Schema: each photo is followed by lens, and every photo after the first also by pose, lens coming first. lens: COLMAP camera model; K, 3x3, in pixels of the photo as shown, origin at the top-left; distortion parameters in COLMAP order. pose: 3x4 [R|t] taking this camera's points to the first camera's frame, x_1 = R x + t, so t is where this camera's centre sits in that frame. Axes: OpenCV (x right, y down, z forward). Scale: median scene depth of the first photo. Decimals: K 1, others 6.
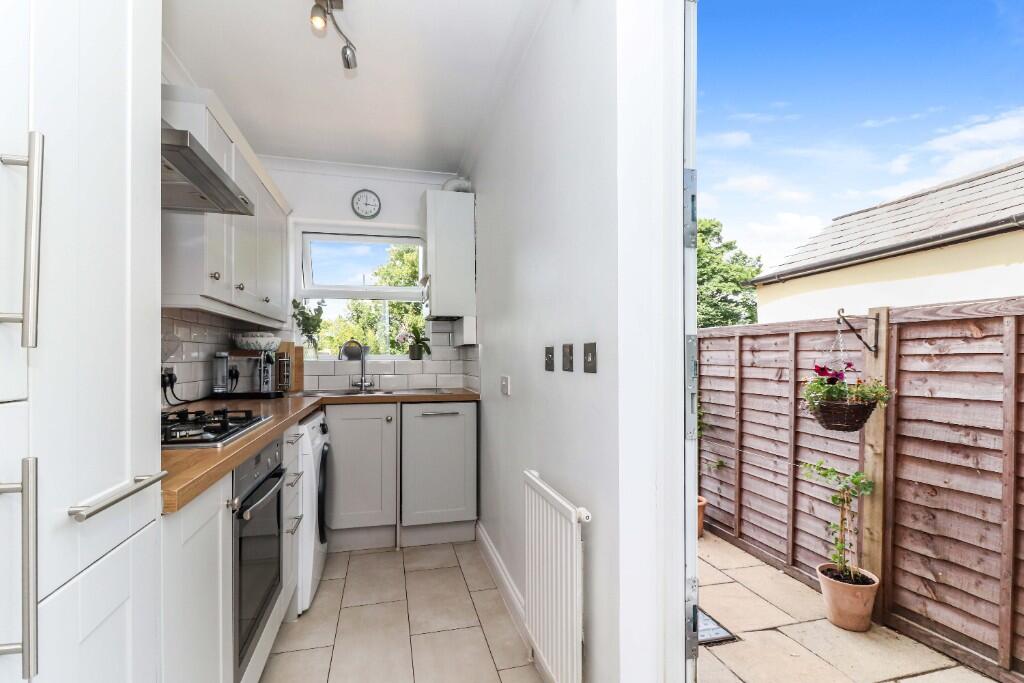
lens RADIAL K [[500.0, 0, 512.0], [0, 500.0, 341.5], [0, 0, 1]] dist [0.003756, 0.000376]
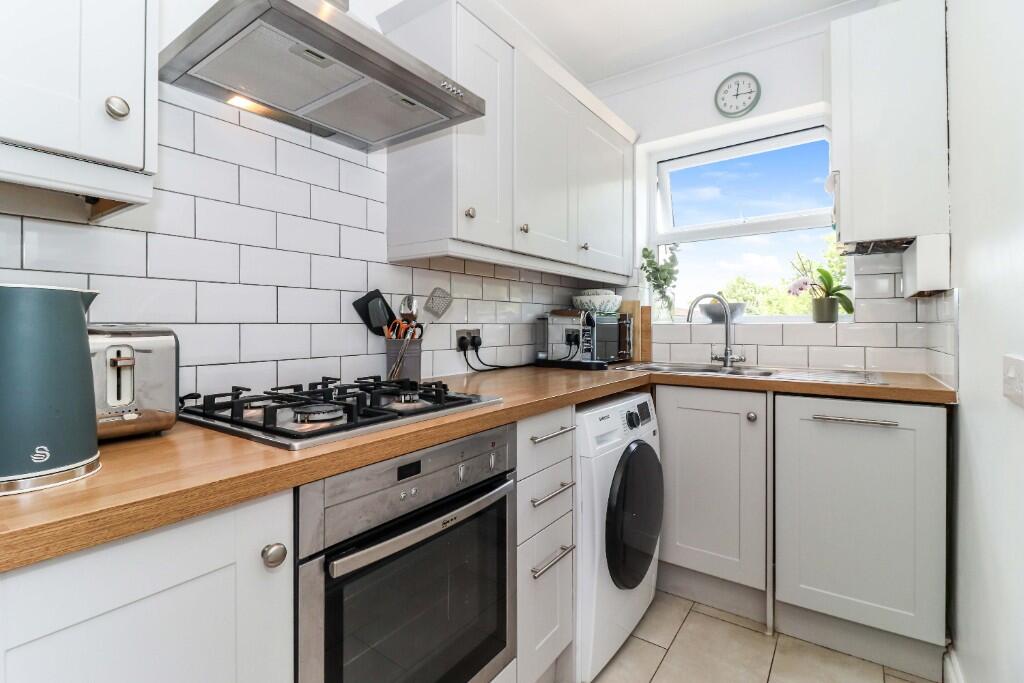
lens RADIAL K [[480.3, 0, 491.5], [0, 480.3, 326.2], [0, 0, 1]] dist [0.002410, -0.008584]
pose [[0.622921, 0.002289, -0.782282, 0.015029], [0.023499, 0.999490, 0.021637, 0.020763], [0.781932, -0.031860, 0.622549, 0.351167]]
